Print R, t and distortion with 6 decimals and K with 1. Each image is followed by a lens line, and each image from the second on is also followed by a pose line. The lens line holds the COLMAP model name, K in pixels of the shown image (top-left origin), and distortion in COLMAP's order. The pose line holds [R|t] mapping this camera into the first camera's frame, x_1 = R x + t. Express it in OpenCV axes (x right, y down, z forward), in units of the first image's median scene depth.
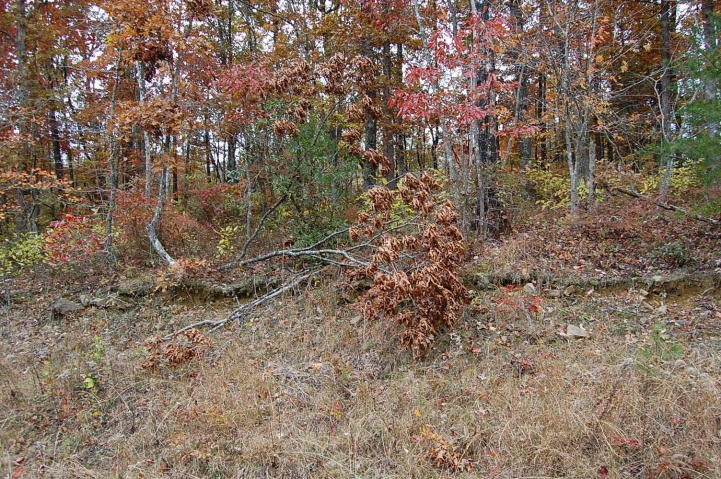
lens RADIAL K [[567.5, 0, 368.4], [0, 567.5, 250.8], [0, 0, 1]] dist [-0.092948, 0.043122]
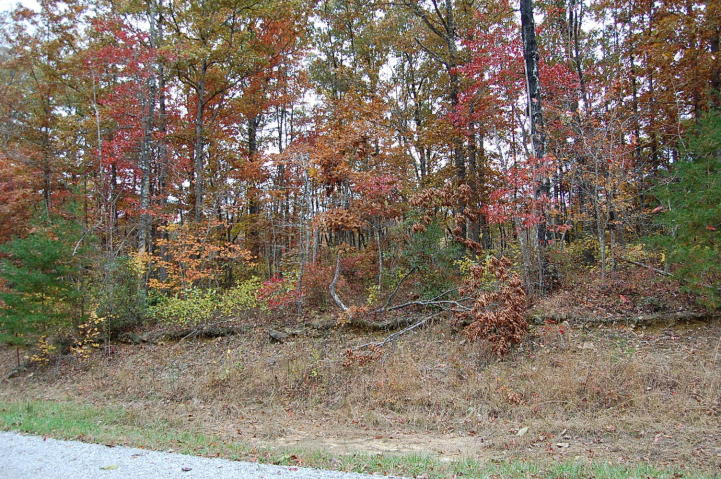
lens RADIAL K [[567.5, 0, 368.4], [0, 567.5, 250.8], [0, 0, 1]] dist [-0.092948, 0.043122]
pose [[0.990258, -0.004707, -0.139167, -0.067819], [-0.008663, 0.995410, -0.095310, 0.013376], [0.138976, 0.095587, 0.985672, -0.773468]]
